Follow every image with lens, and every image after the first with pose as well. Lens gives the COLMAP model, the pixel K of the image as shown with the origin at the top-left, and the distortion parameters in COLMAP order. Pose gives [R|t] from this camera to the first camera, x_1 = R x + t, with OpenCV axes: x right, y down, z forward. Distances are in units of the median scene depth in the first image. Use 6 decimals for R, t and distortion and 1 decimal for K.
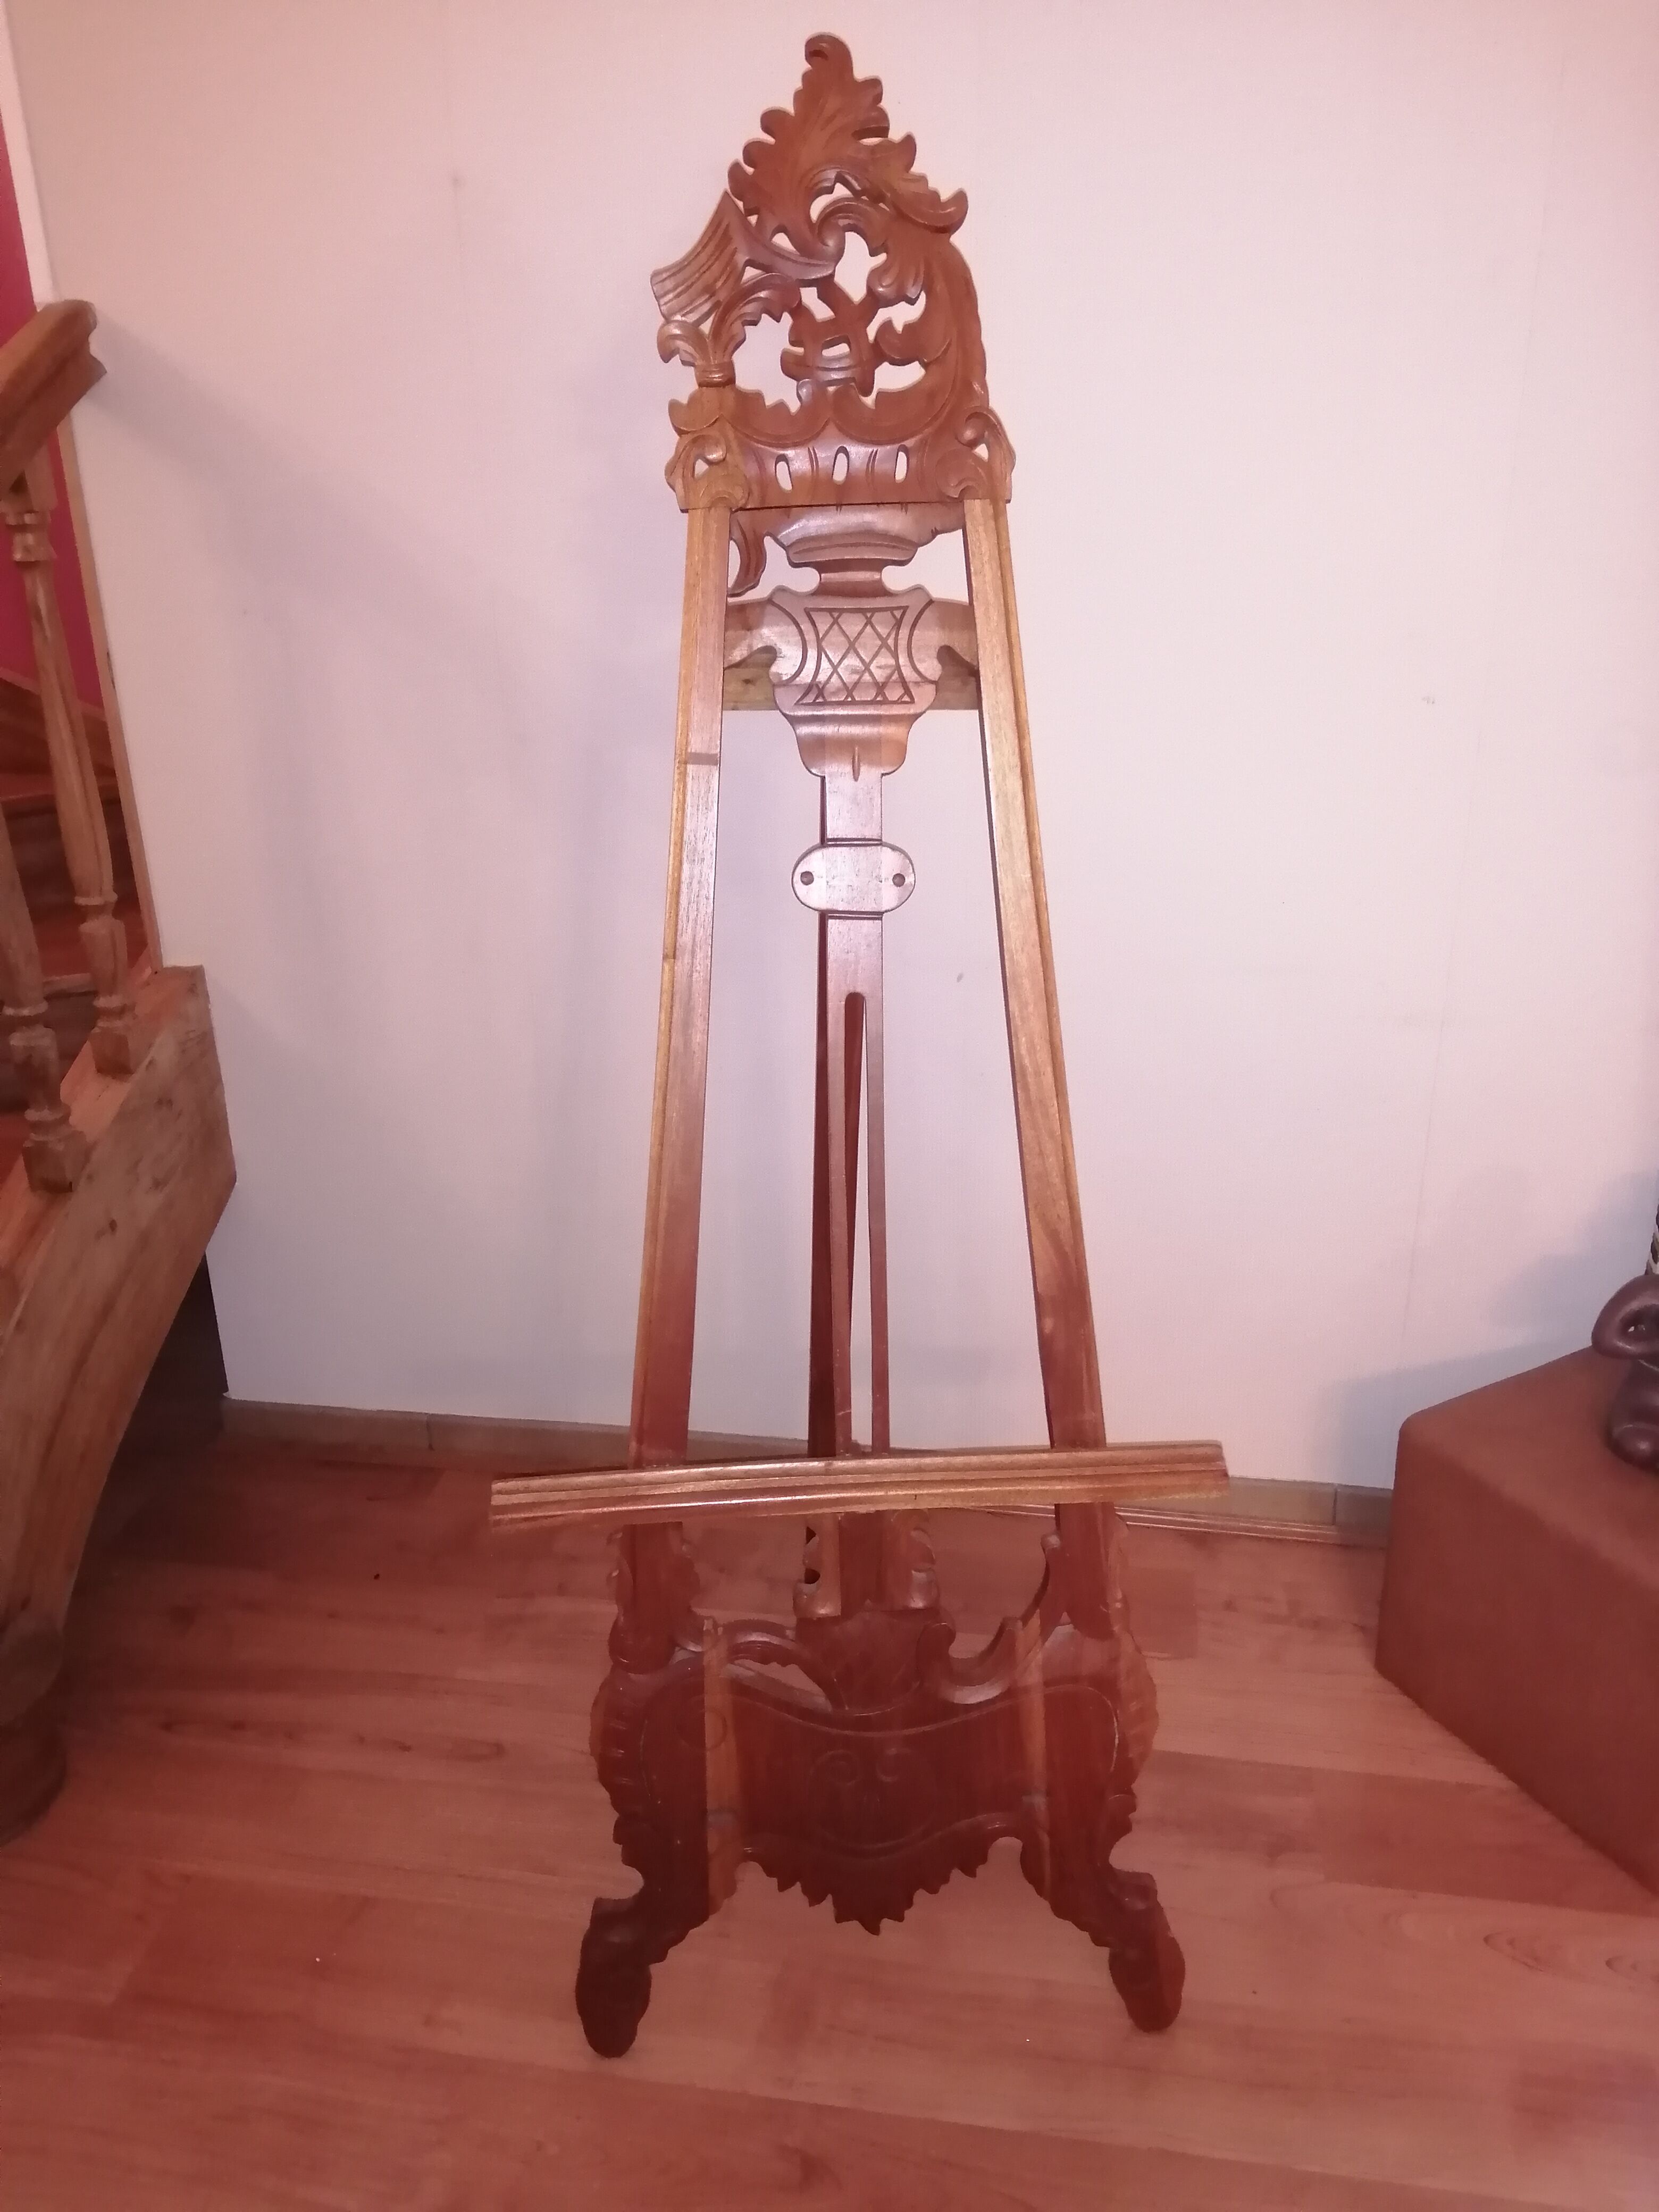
lens RADIAL K [[1650.3, 0, 829.9], [0, 1650.3, 1079.9], [0, 0, 1]] dist [0.056019, -0.131403]
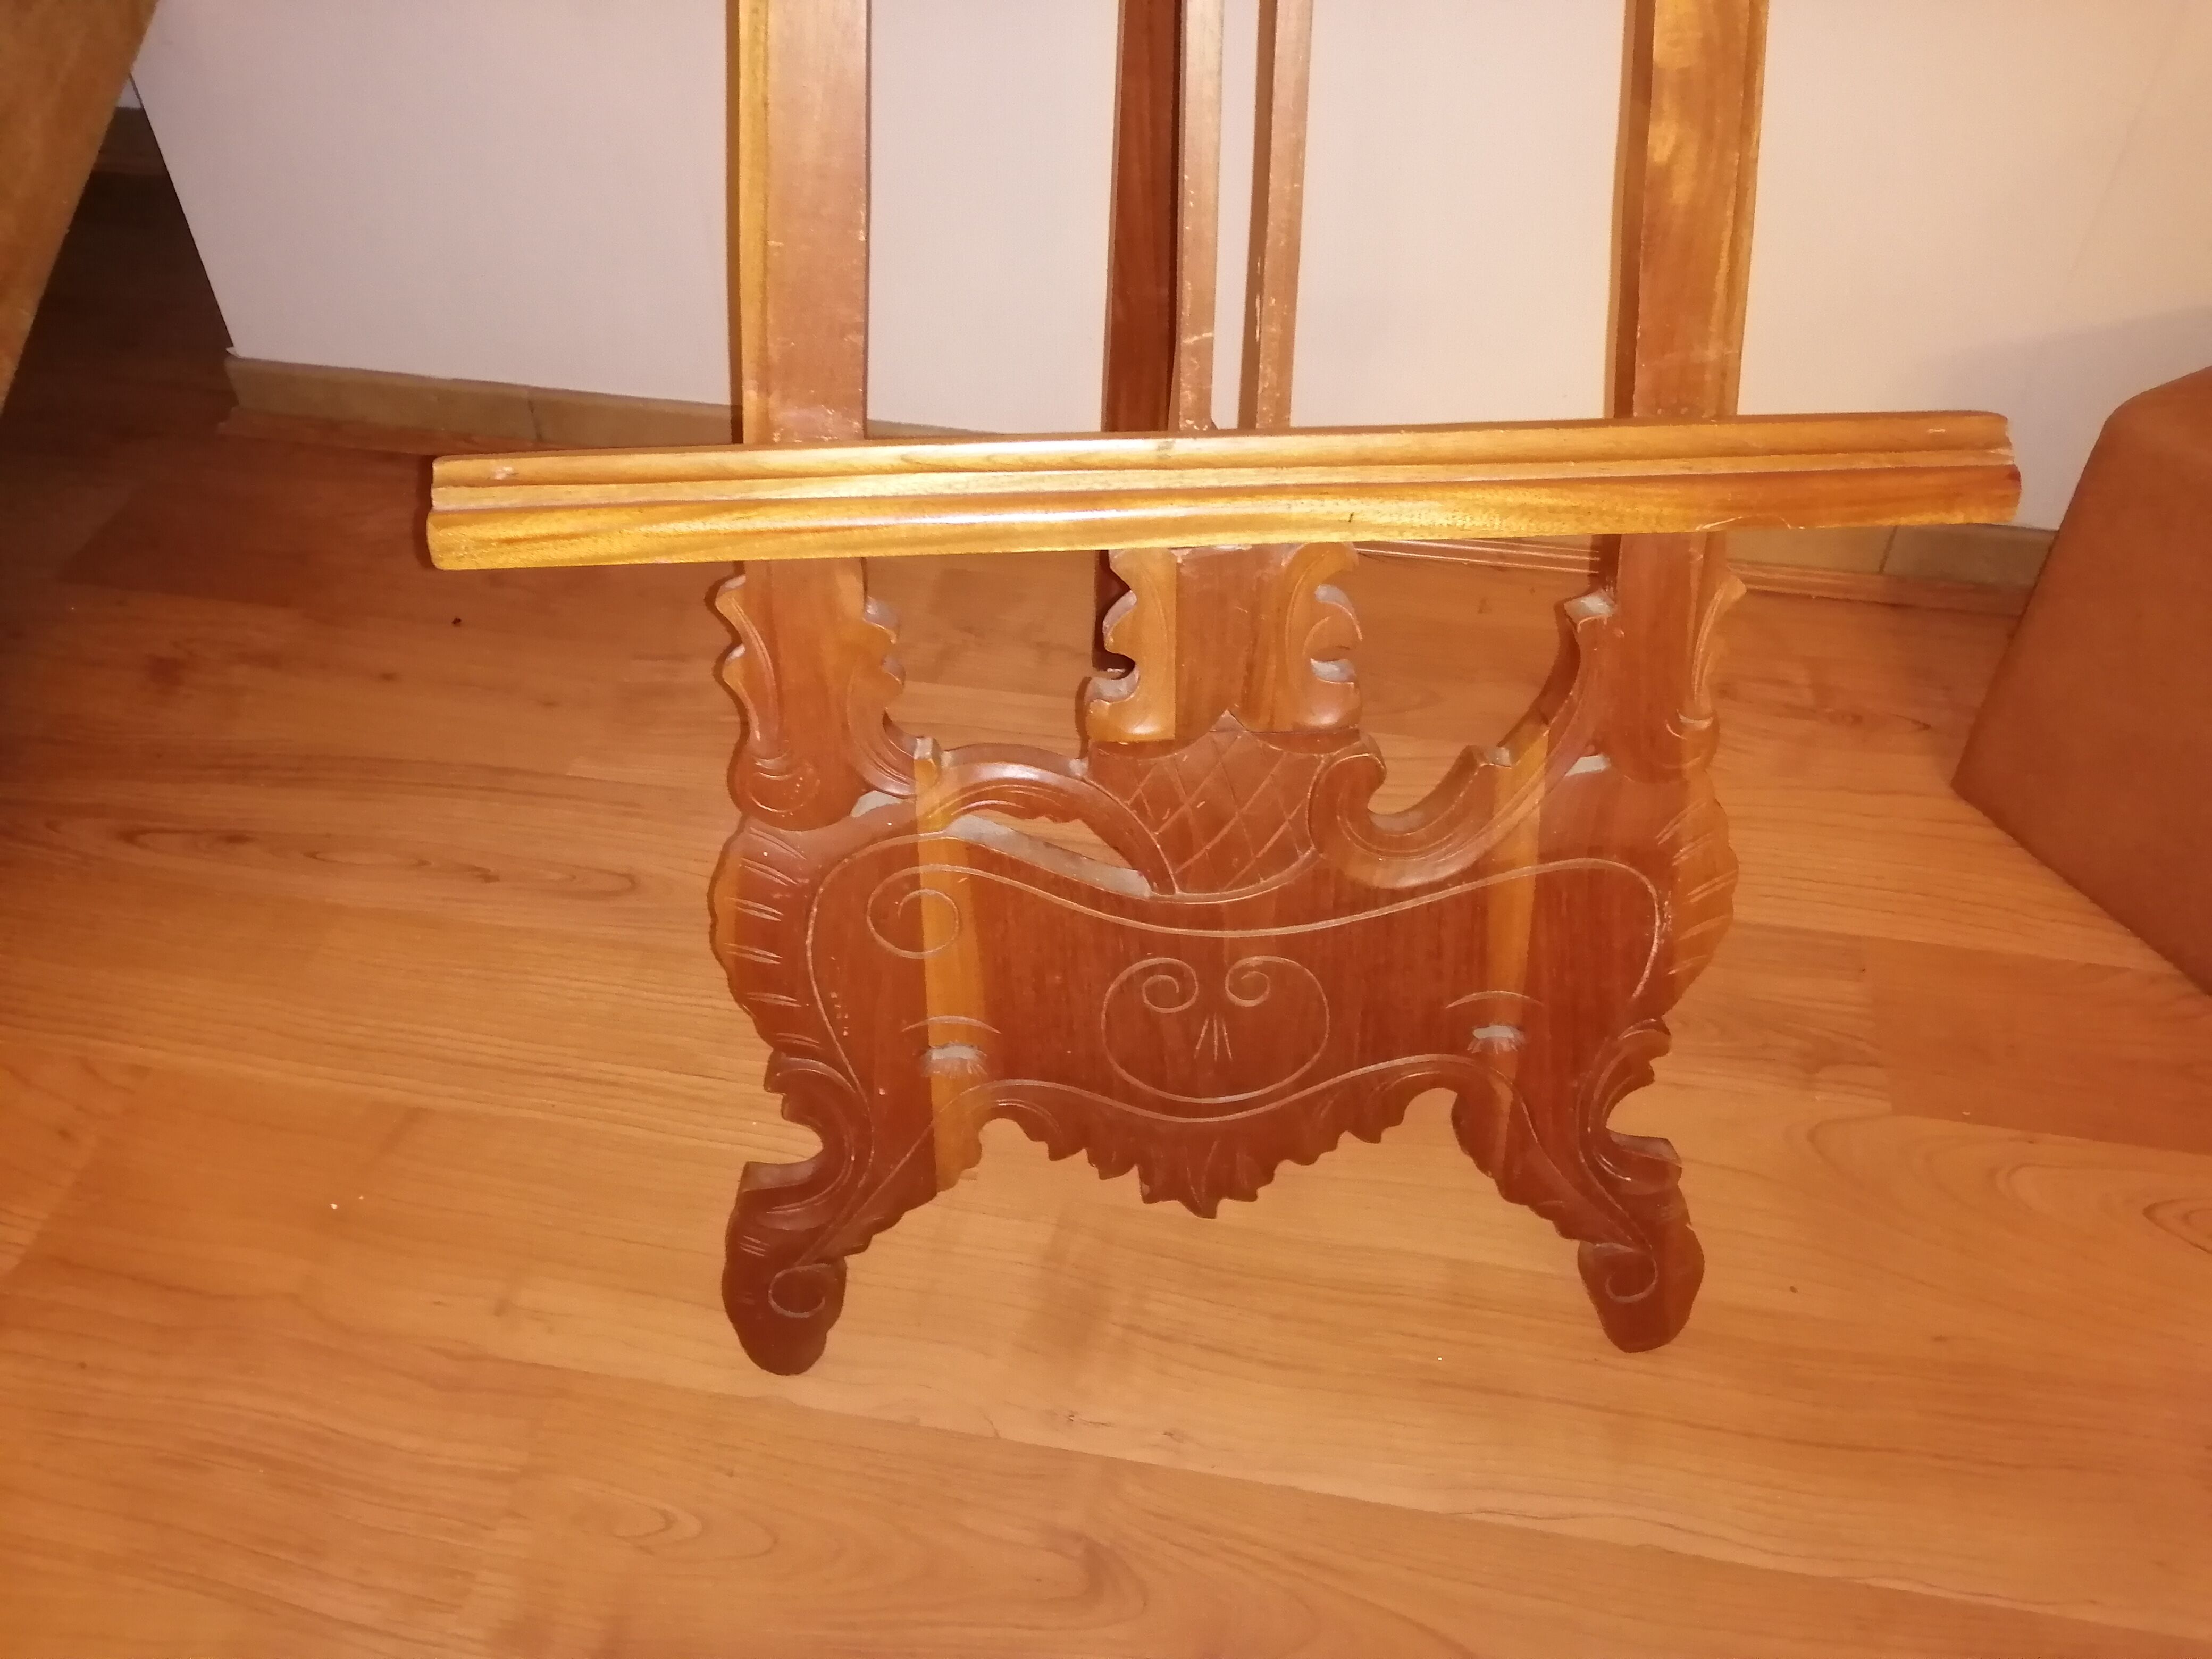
lens RADIAL K [[1703.0, 0, 1109.6], [0, 1703.0, 794.4], [0, 0, 1]] dist [0.064441, -0.001083]
pose [[0.999794, 0.018816, 0.007576, -0.016999], [-0.020281, 0.920751, 0.389624, 0.127265], [0.000355, -0.389697, 0.920943, 0.487140]]
